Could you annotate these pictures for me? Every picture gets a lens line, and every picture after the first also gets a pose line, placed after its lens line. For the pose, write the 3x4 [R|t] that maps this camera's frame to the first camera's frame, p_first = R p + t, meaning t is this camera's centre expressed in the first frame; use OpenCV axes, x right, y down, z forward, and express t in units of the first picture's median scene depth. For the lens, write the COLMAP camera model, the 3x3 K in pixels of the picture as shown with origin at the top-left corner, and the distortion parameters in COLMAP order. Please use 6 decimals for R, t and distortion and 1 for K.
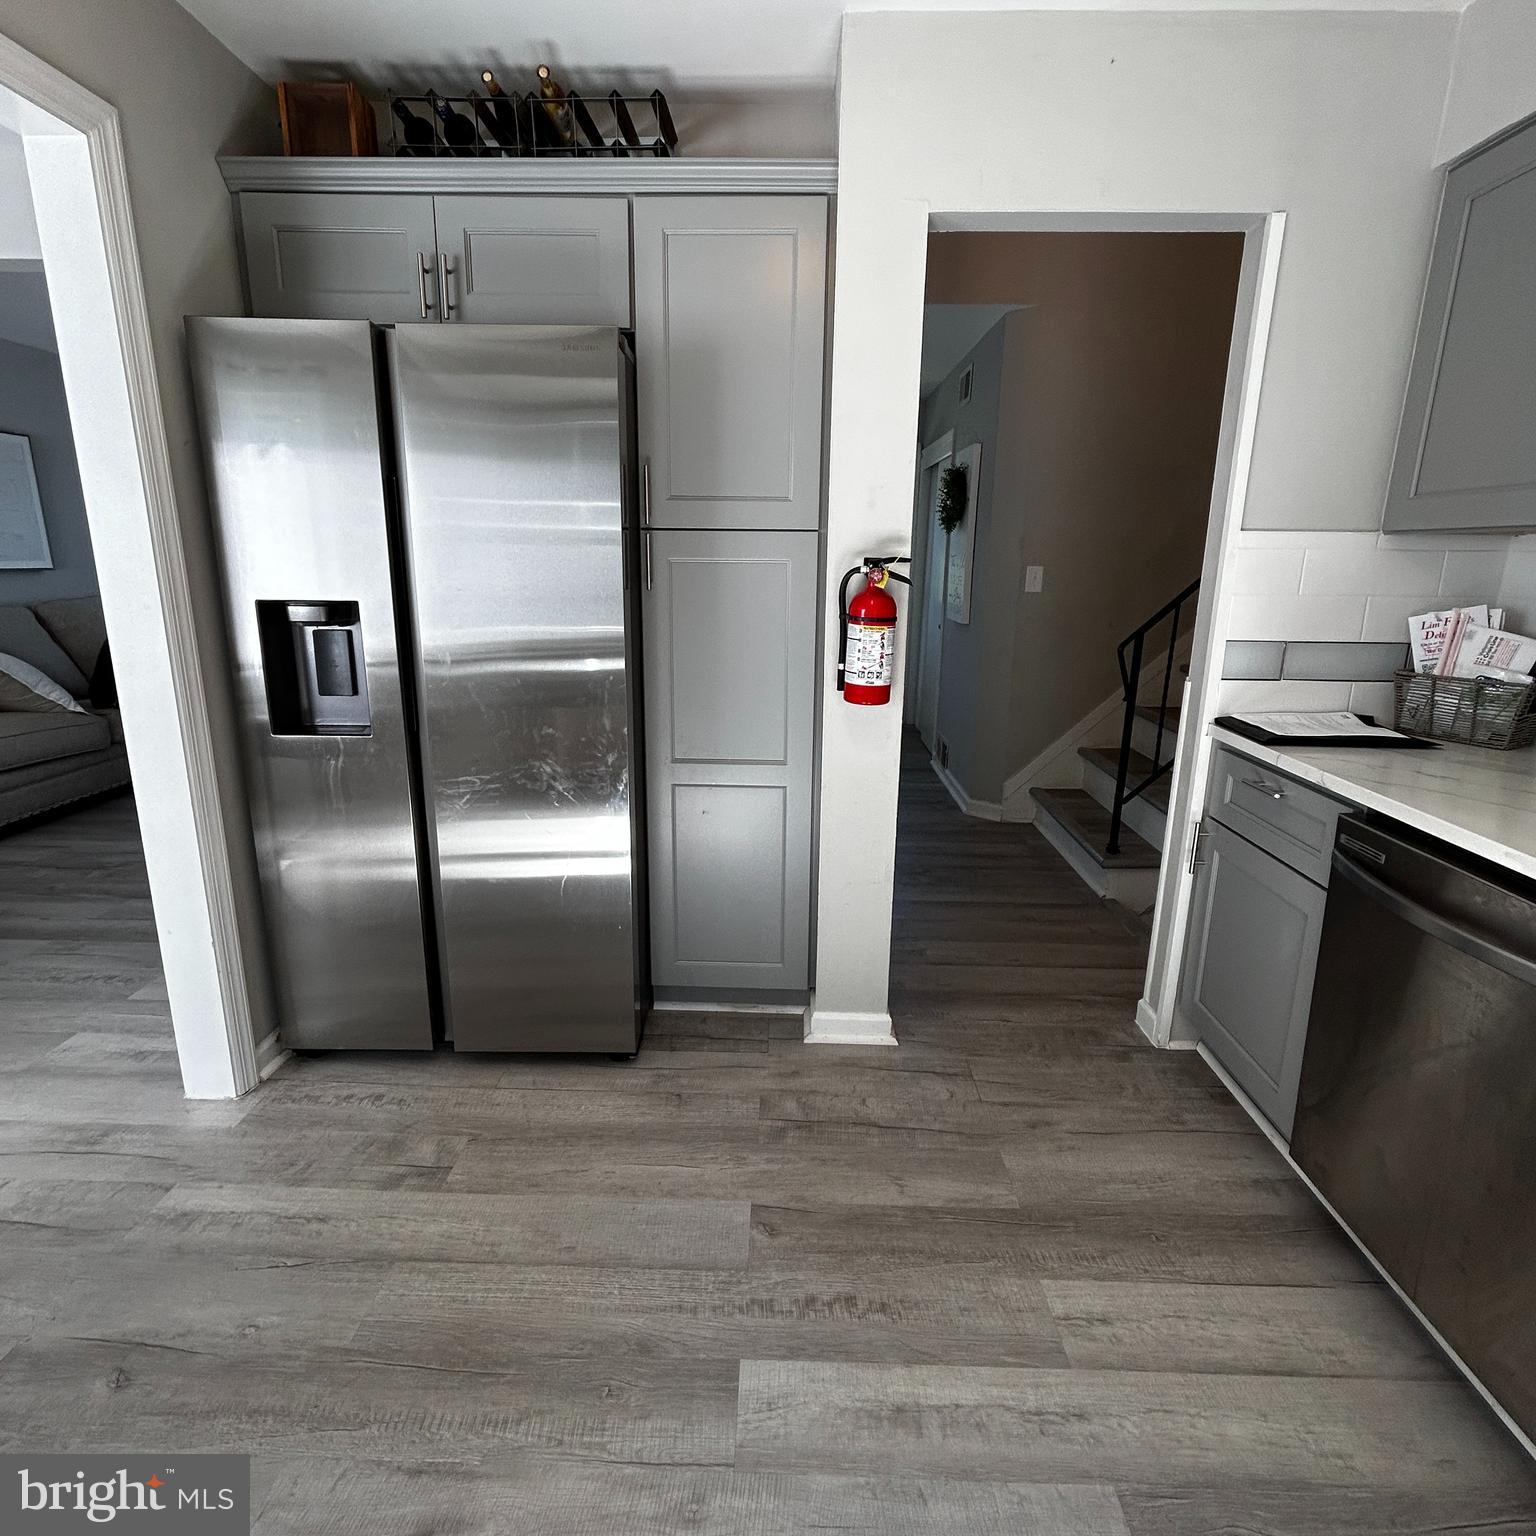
lens RADIAL K [[838.6, 0, 765.1], [0, 838.6, 760.9], [0, 0, 1]] dist [-0.014883, 0.009332]
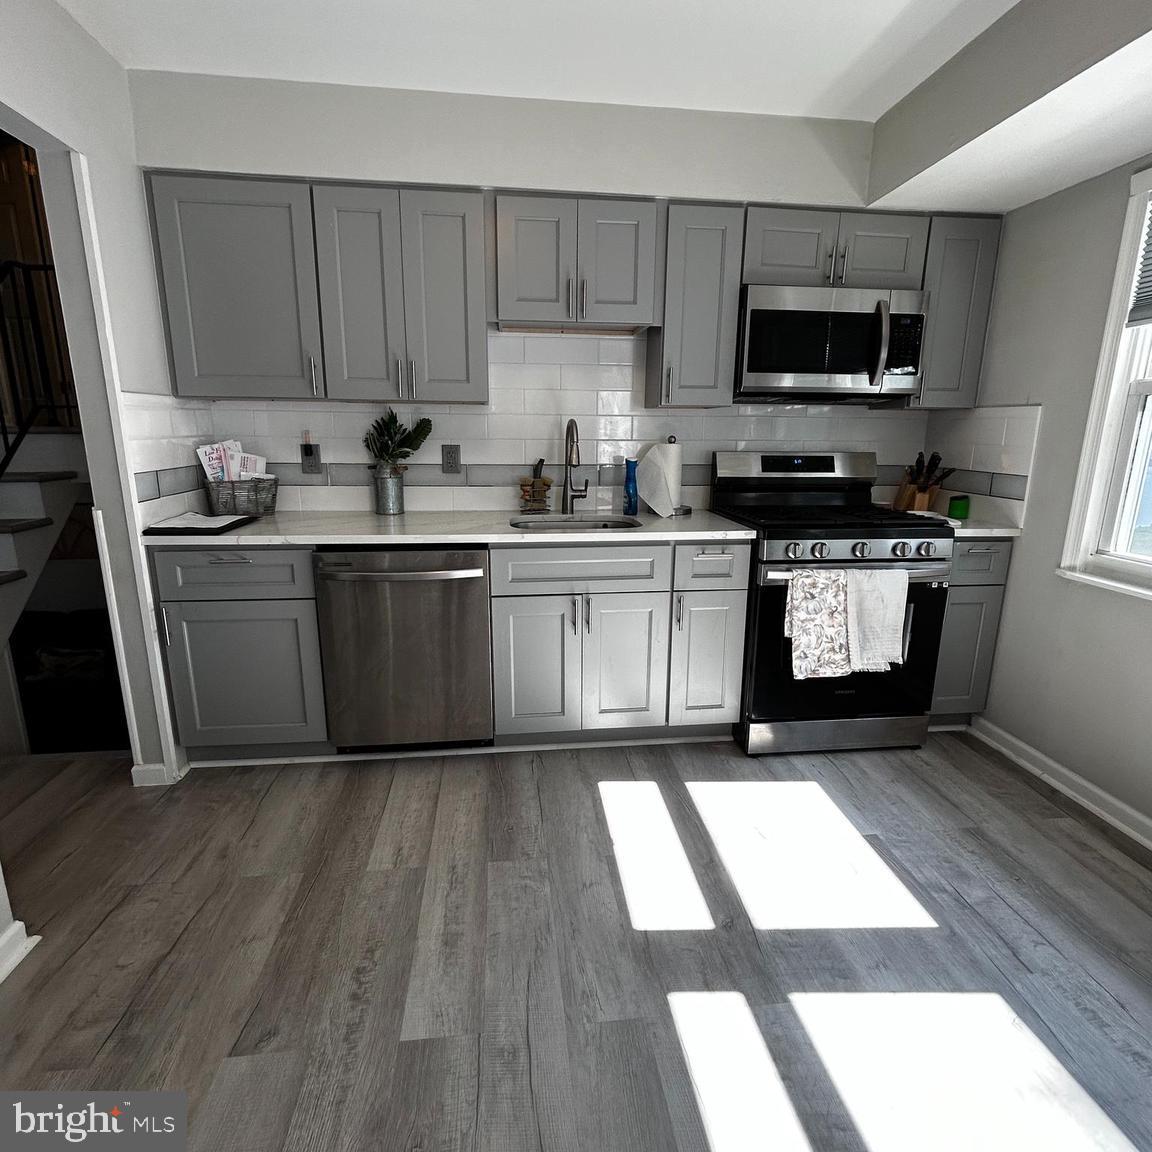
lens RADIAL K [[630.4, 0, 572.6], [0, 630.4, 571.6], [0, 0, 1]] dist [-0.005572, 0.002778]
pose [[-0.136654, -0.236648, 0.961937, -0.671970], [0.224315, 0.938432, 0.262731, -0.124246], [-0.964888, 0.251680, -0.075157, 0.518516]]
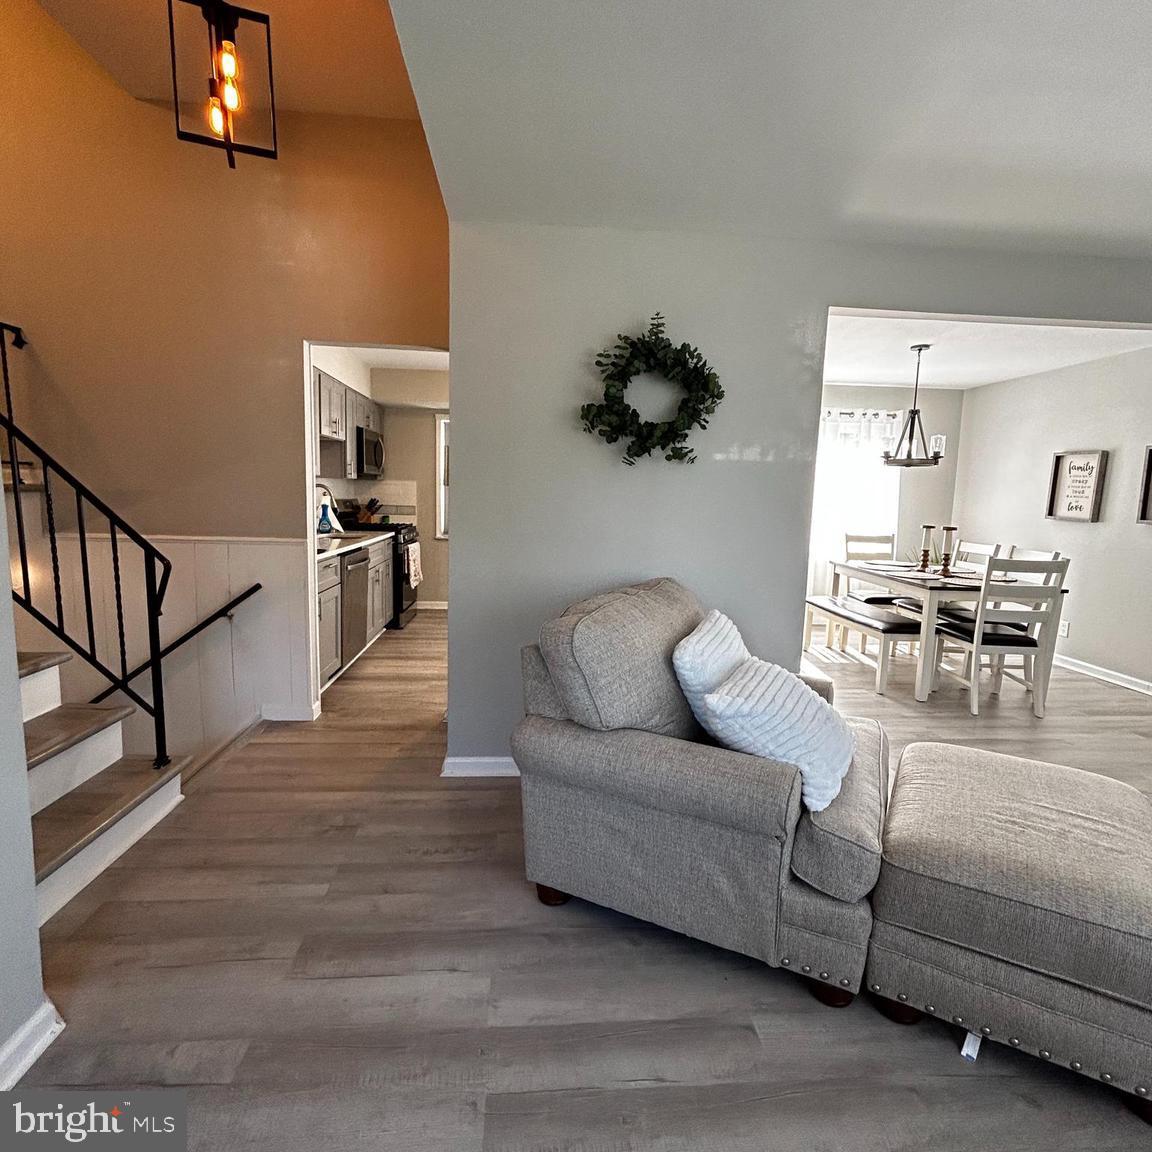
lens RADIAL K [[629.0, 0, 573.8], [0, 629.0, 570.7], [0, 0, 1]] dist [-0.014883, 0.009332]
pose [[-0.994519, -0.026904, -0.101033, 0.006362], [-0.061158, 0.933457, 0.353437, -0.789458], [0.084801, 0.357679, -0.929986, 3.239537]]
